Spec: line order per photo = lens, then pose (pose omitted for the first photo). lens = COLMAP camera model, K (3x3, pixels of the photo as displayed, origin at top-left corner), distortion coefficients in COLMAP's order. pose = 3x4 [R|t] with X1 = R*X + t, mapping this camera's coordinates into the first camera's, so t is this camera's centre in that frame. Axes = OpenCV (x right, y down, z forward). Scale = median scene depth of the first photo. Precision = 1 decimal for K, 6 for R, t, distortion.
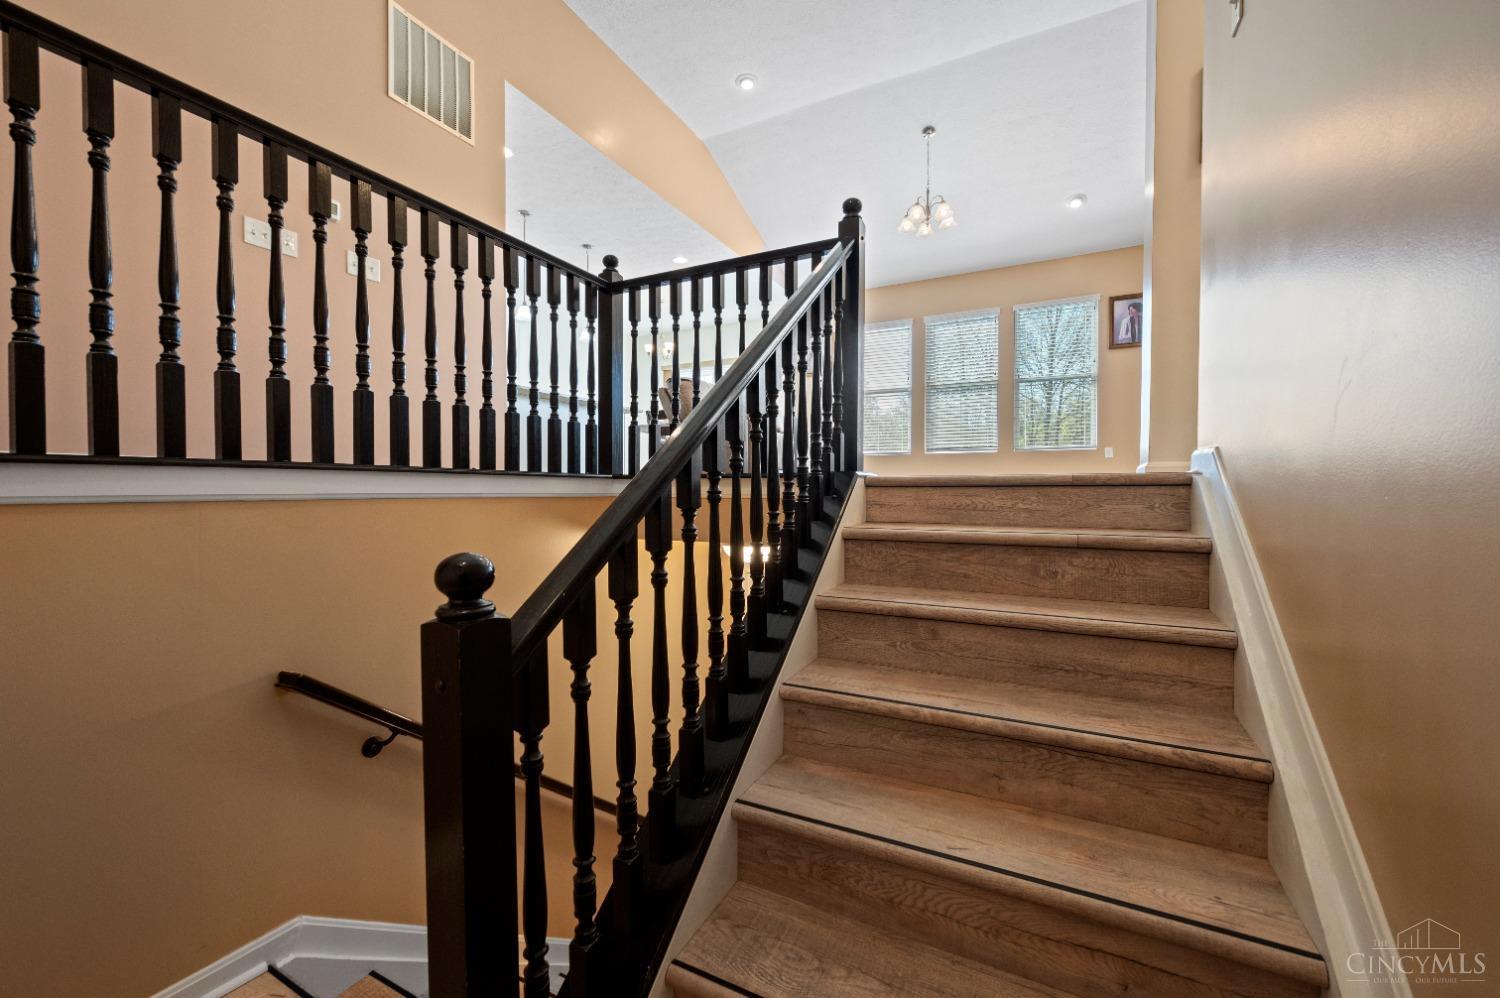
lens RADIAL K [[604.5, 0, 750.0], [0, 604.5, 499.0], [0, 0, 1]] dist [-0.000025, -0.000020]
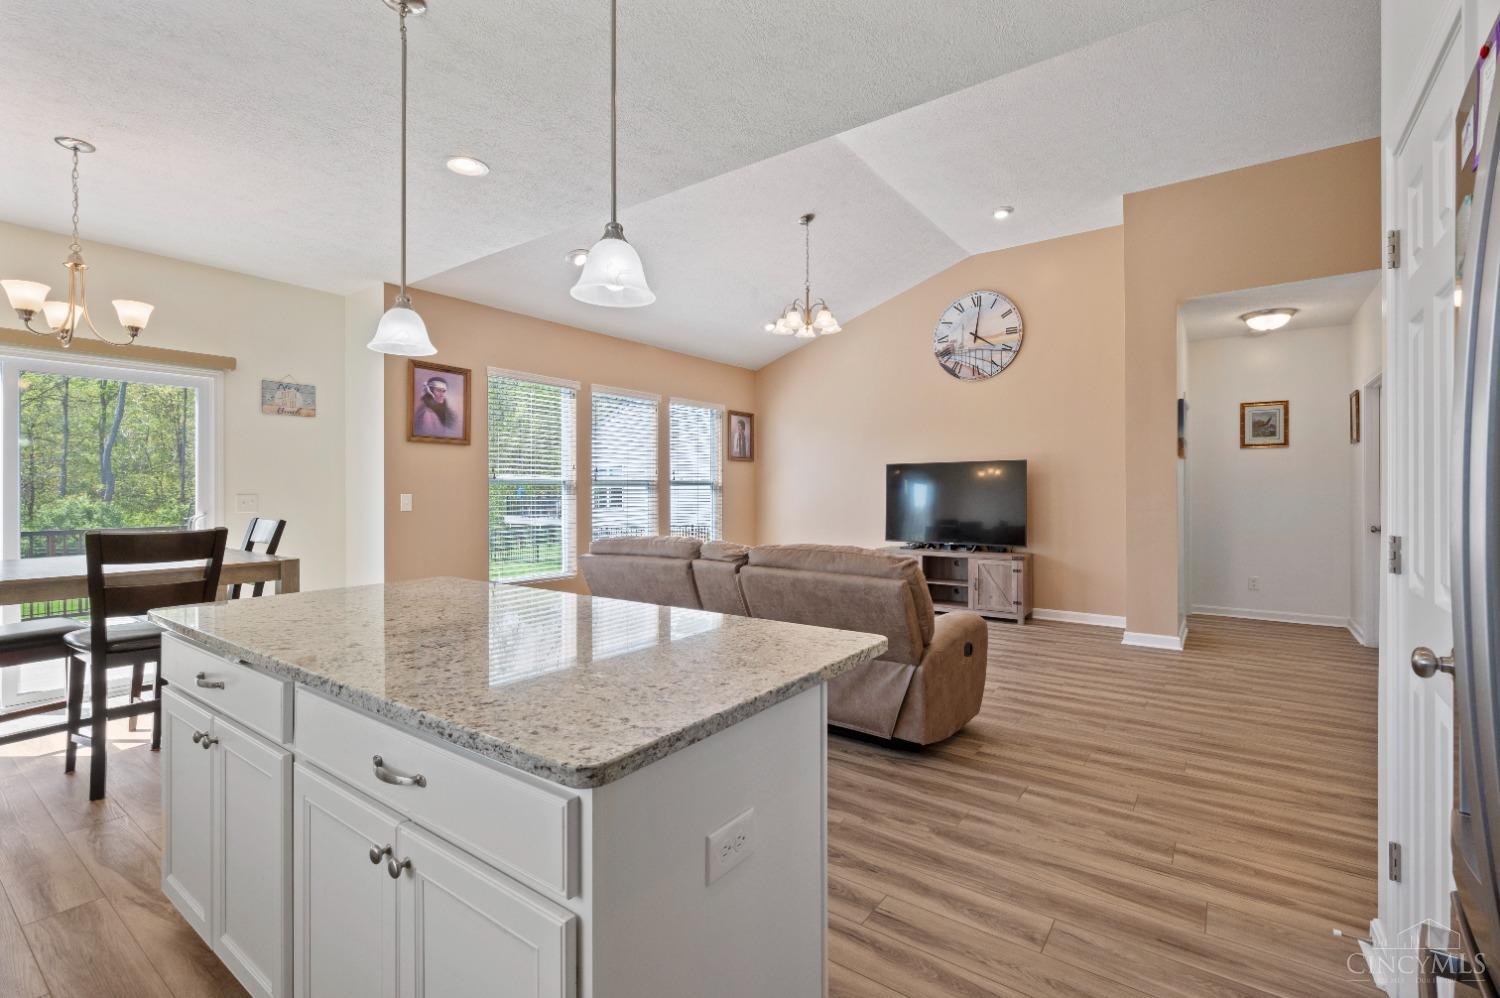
lens RADIAL K [[672.2, 0, 751.3], [0, 672.2, 491.3], [0, 0, 1]] dist [0.000355, 0.000029]
pose [[0.147560, -0.002714, 0.989049, -0.542213], [0.008518, 0.999963, 0.001473, -0.198191], [-0.989016, 0.008207, 0.147578, 0.801879]]
